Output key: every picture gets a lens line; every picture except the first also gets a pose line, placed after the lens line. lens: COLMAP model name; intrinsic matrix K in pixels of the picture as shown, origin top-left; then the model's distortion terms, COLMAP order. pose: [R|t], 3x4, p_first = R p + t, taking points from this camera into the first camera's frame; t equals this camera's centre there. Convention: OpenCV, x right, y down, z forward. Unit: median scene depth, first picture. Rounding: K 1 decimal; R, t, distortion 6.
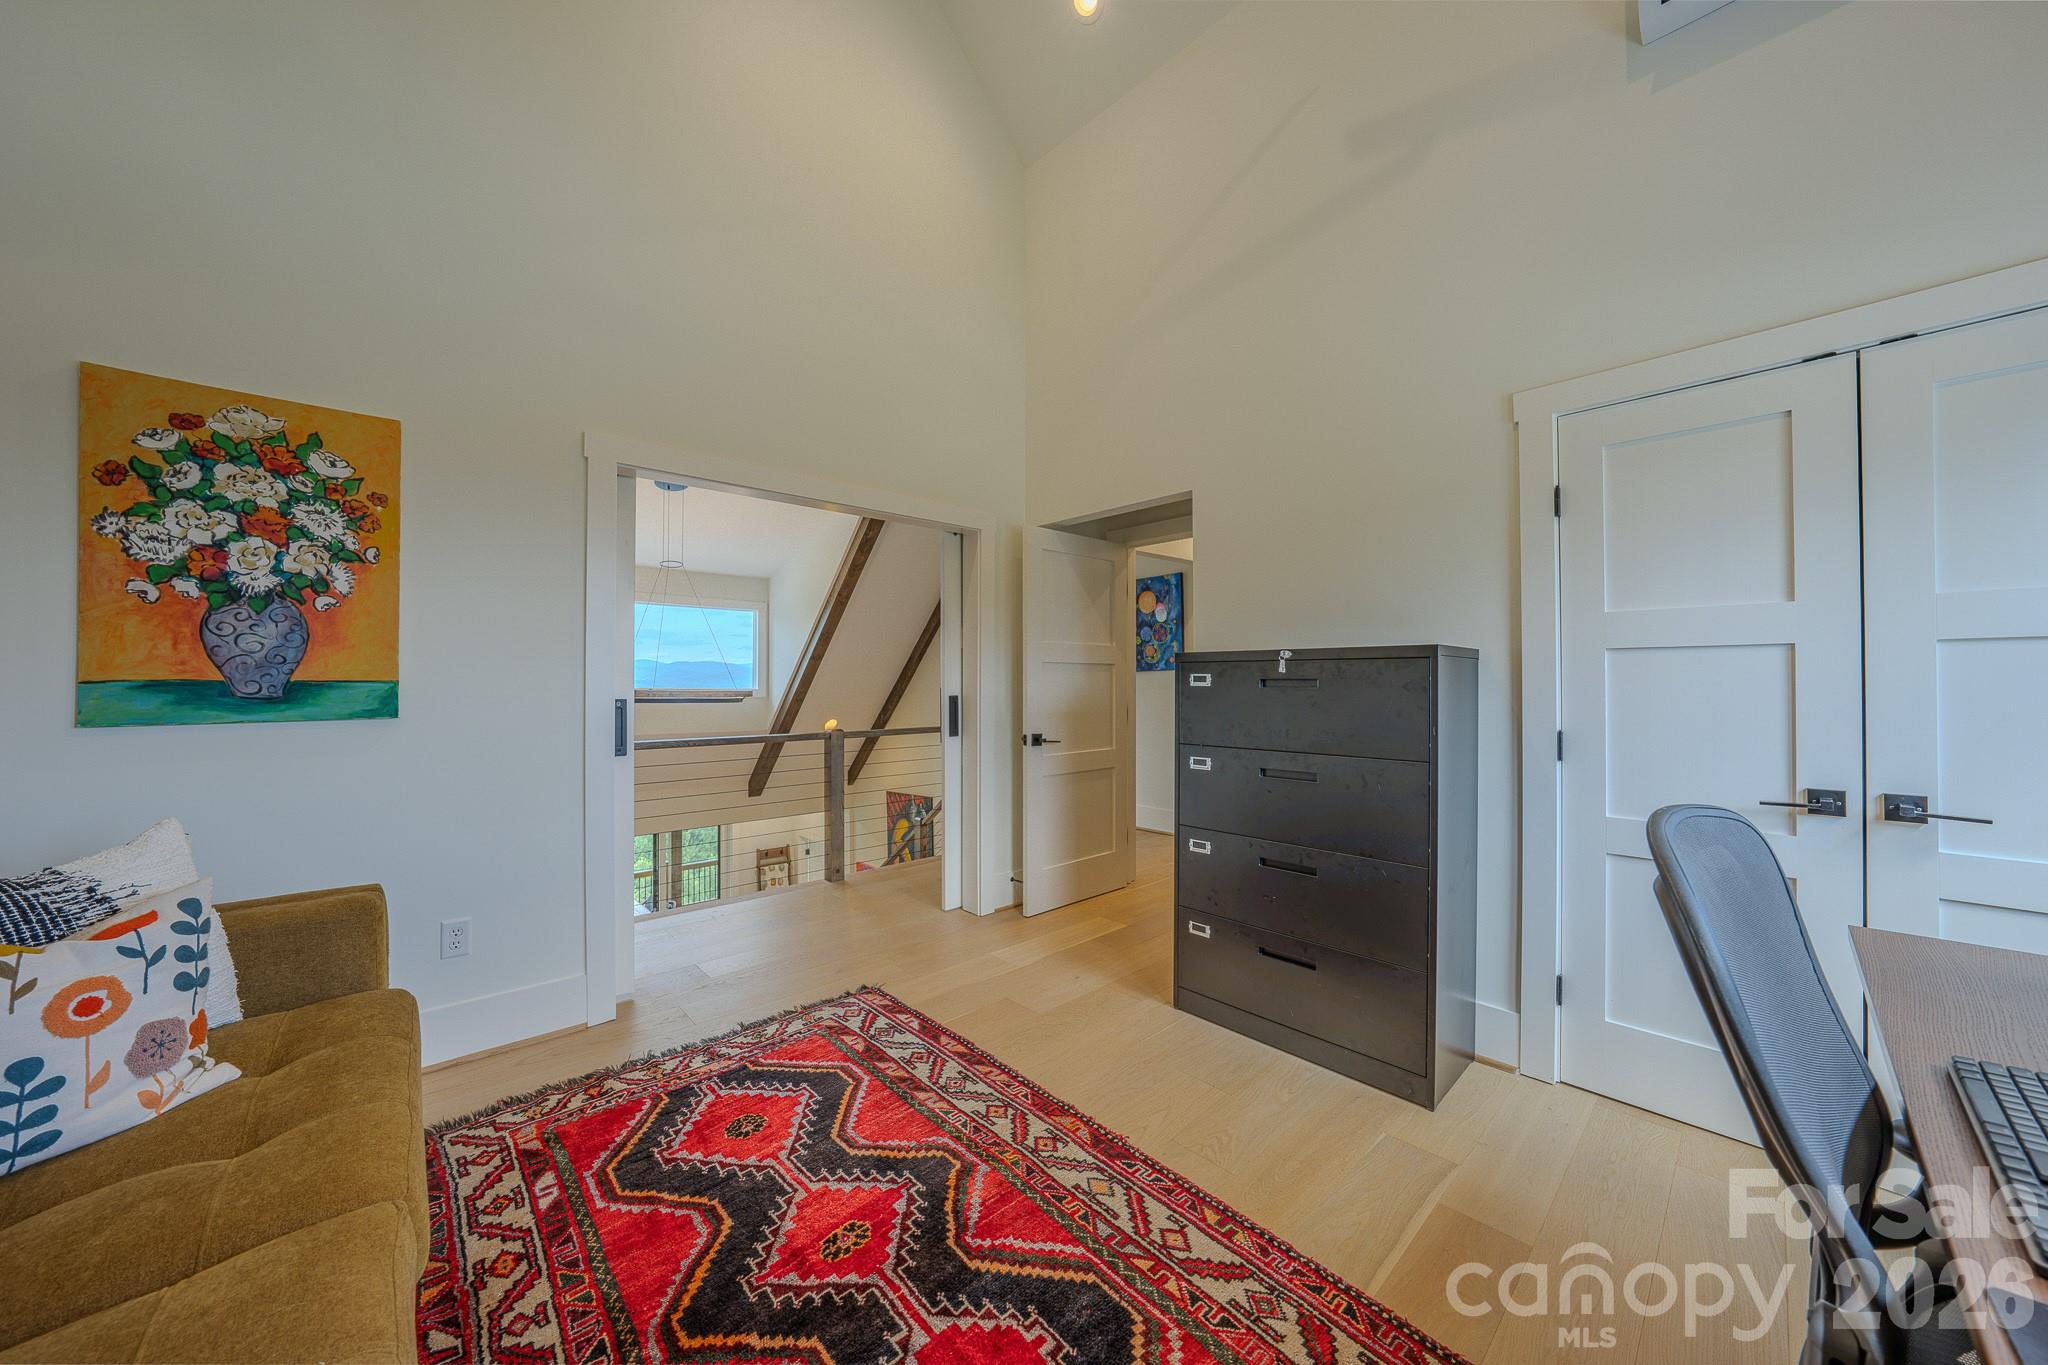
lens RADIAL K [[715.4, 0, 1010.7], [0, 715.4, 679.7], [0, 0, 1]] dist [-0.015079, 0.000866]
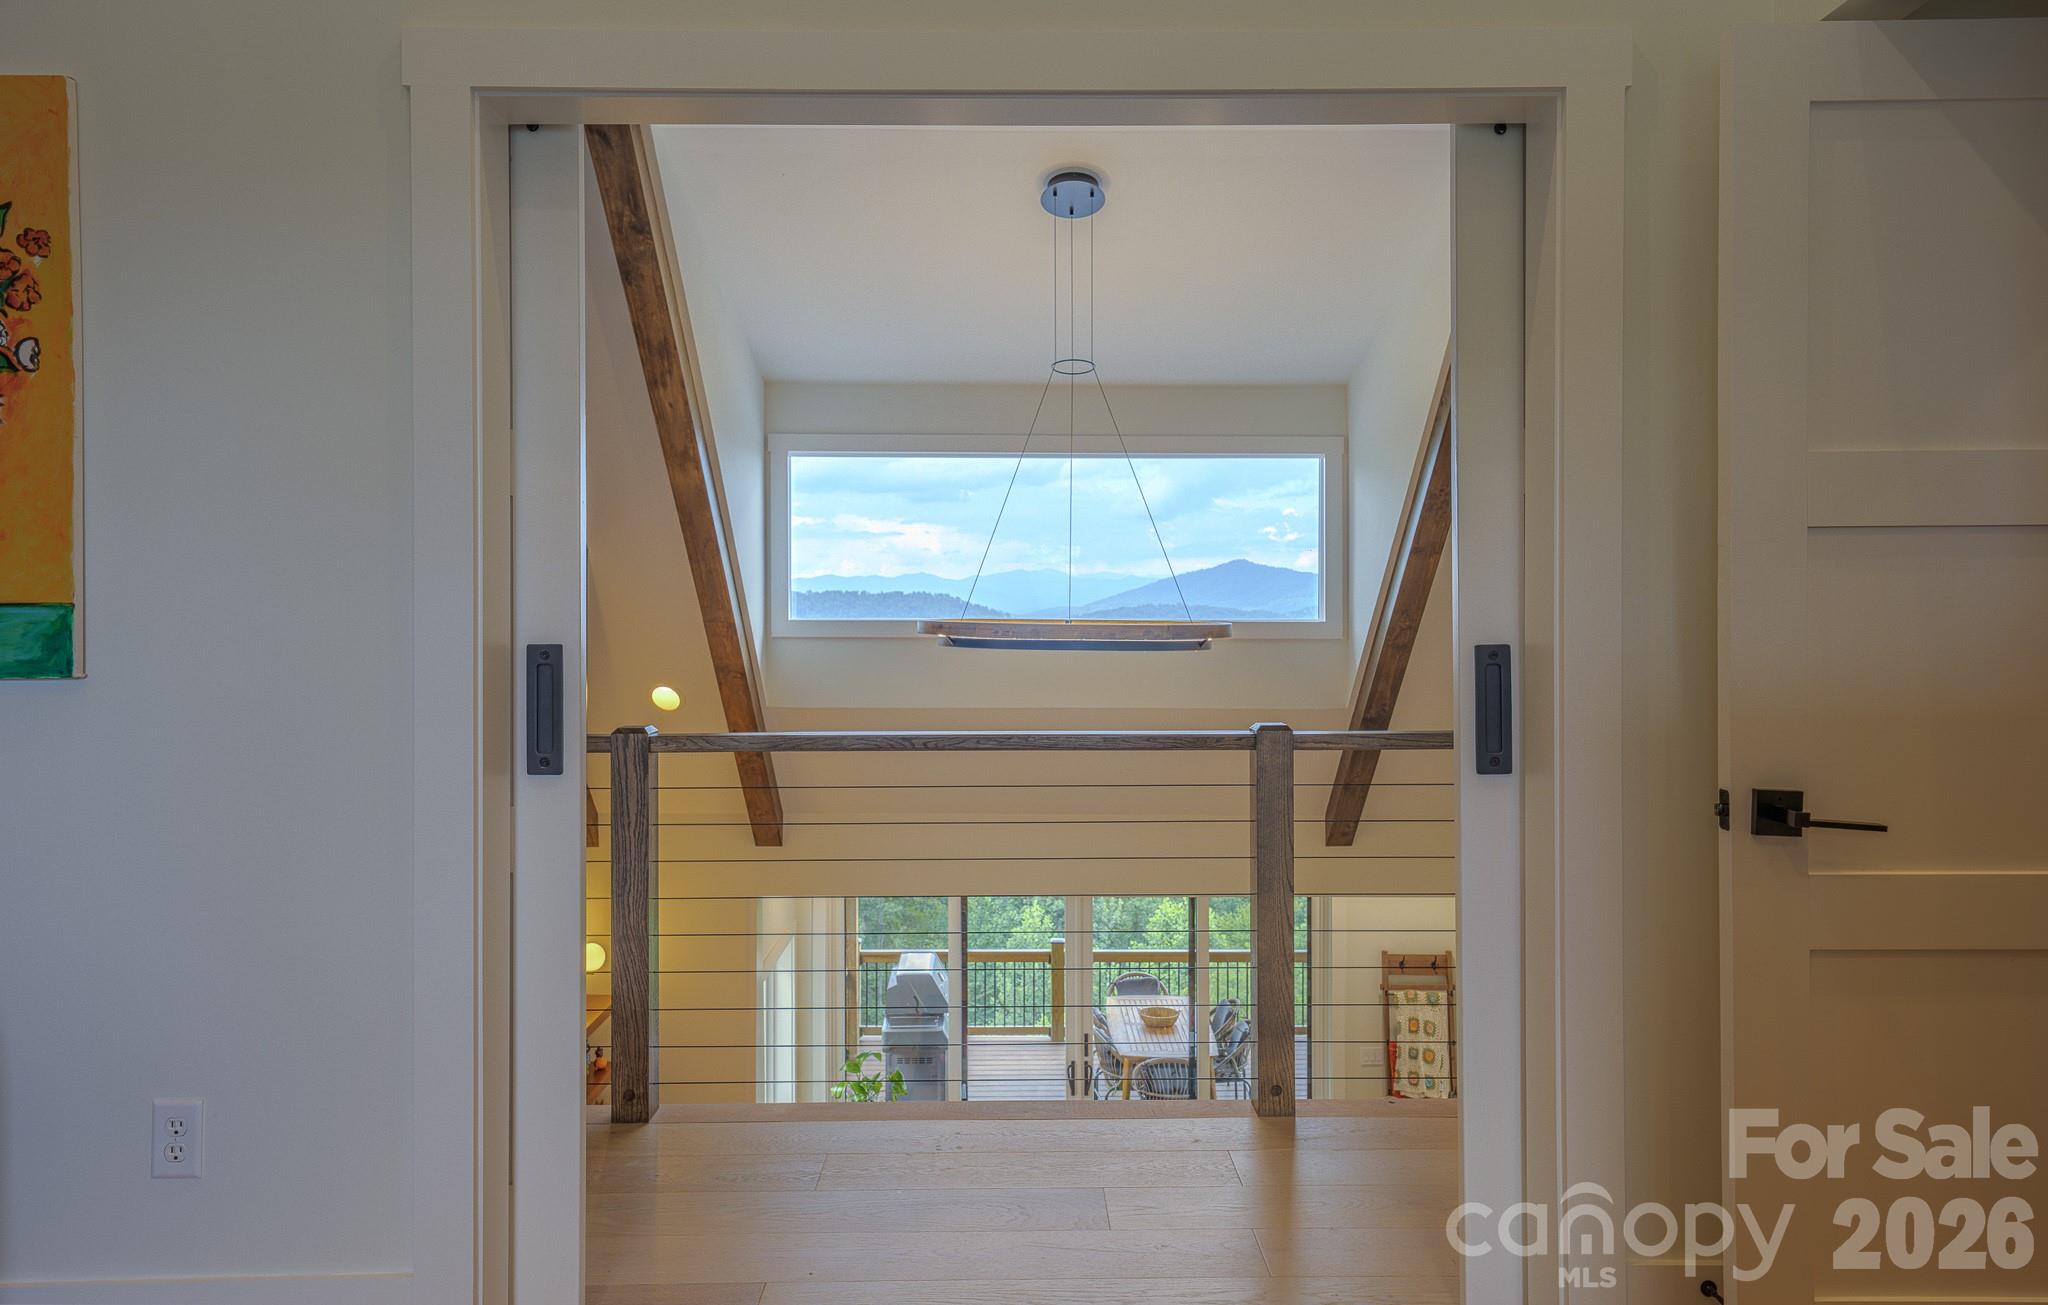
lens RADIAL K [[1327.5, 0, 1025.5], [0, 1327.5, 615.2], [0, 0, 1]] dist [0.020422, 0.001930]
pose [[0.751826, -0.000329, -0.659362, 0.280879], [0.006091, 0.999961, 0.006446, 0.008751], [0.659334, -0.008863, 0.751798, 0.784139]]
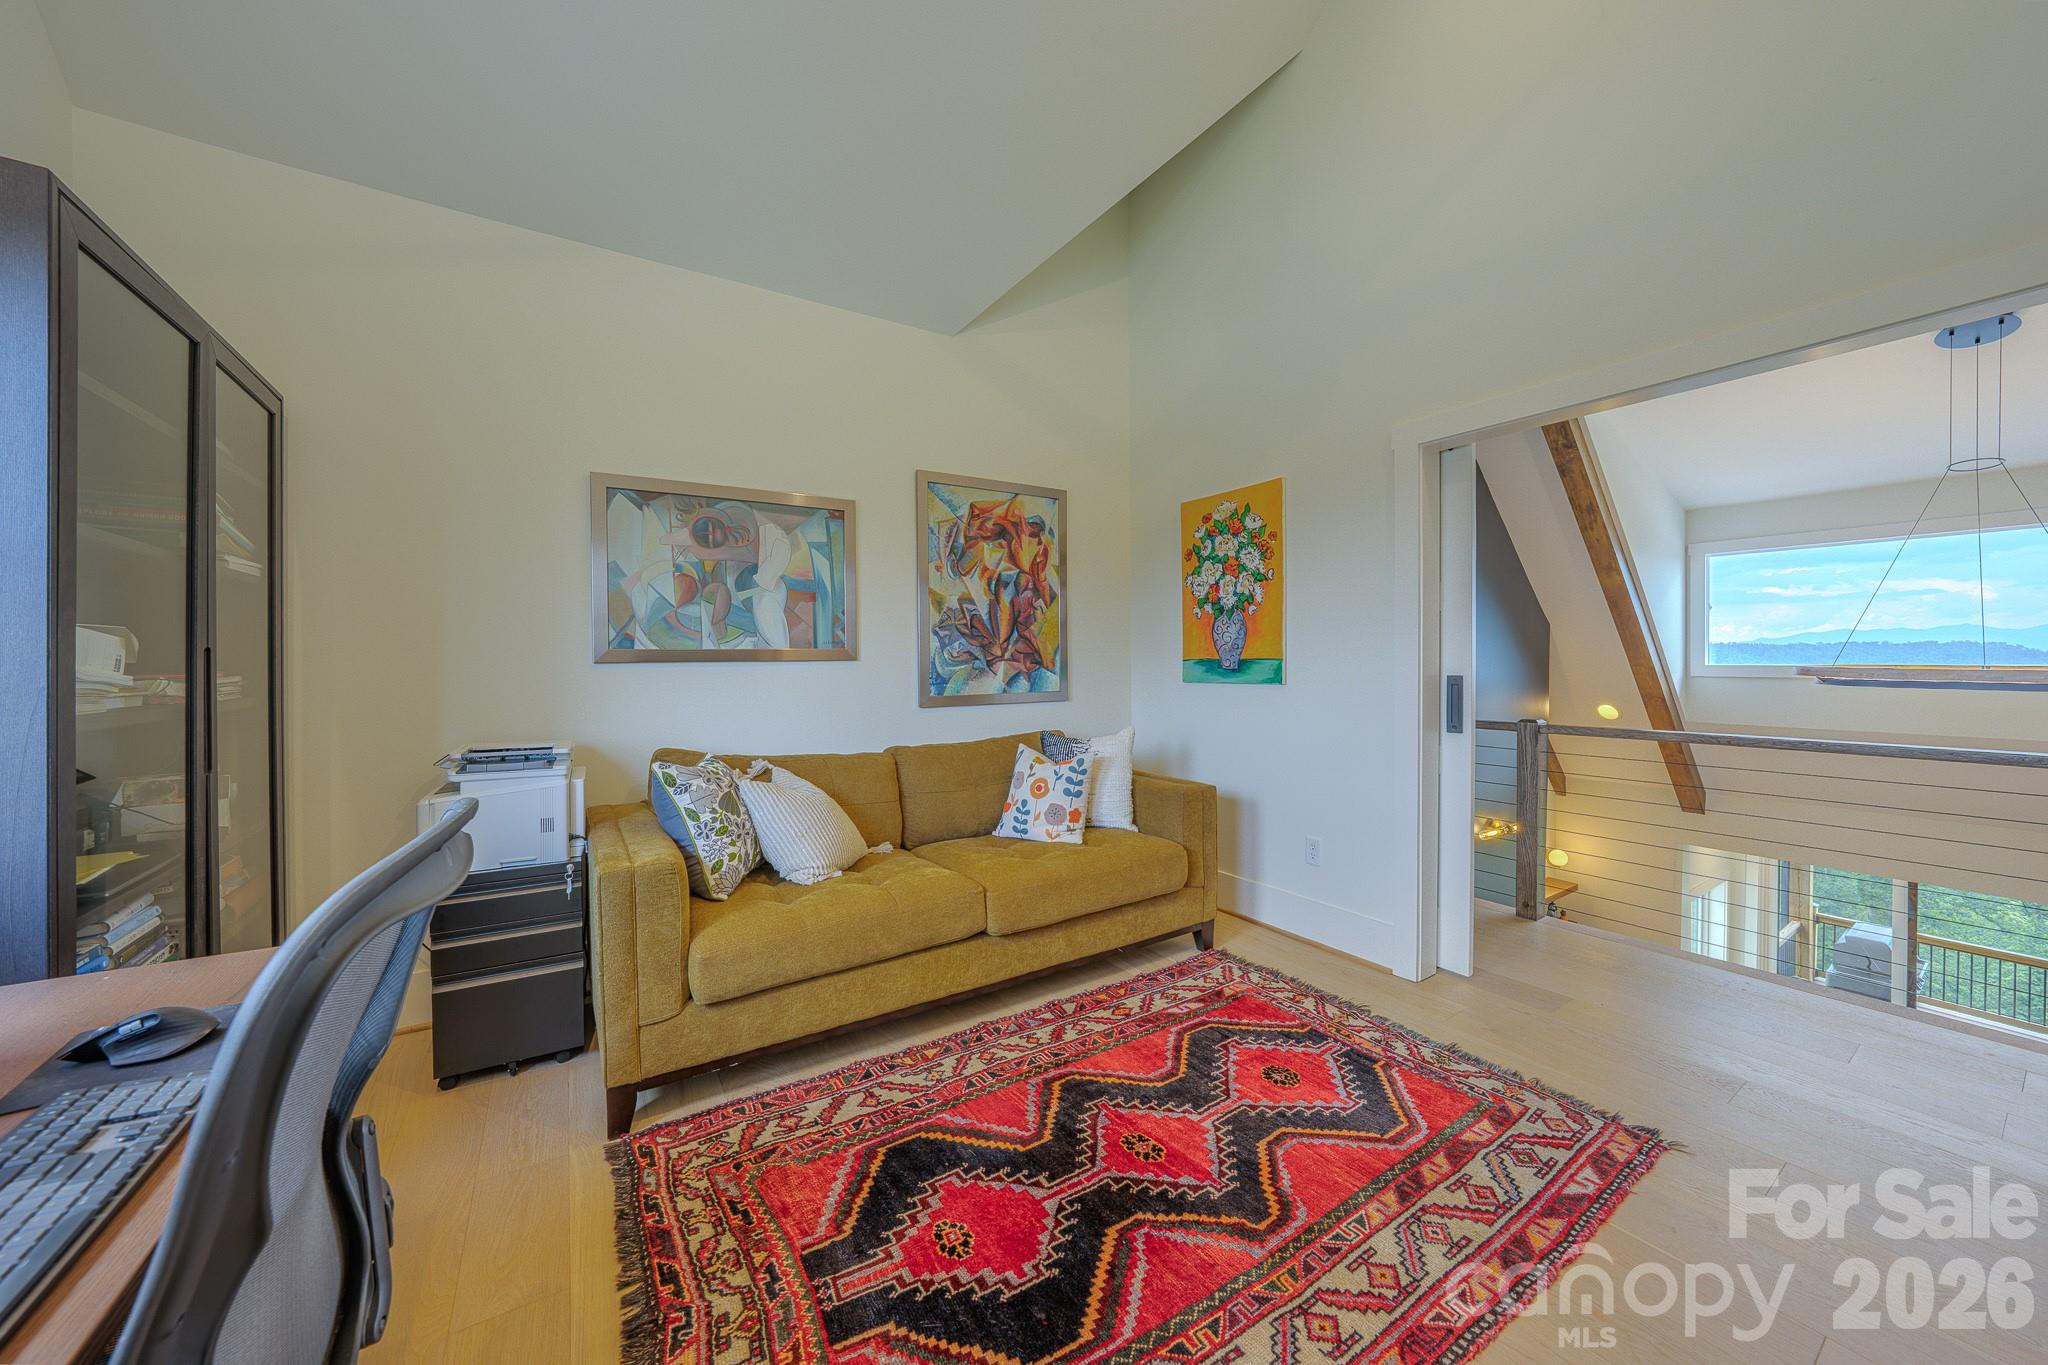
lens RADIAL K [[715.4, 0, 1027.4], [0, 715.4, 670.4], [0, 0, 1]] dist [-0.015079, 0.000866]
pose [[-0.156179, 0.012610, -0.987648, 0.702124], [0.009493, 0.999891, 0.011265, 0.004774], [0.987683, -0.007617, -0.156281, 0.763566]]
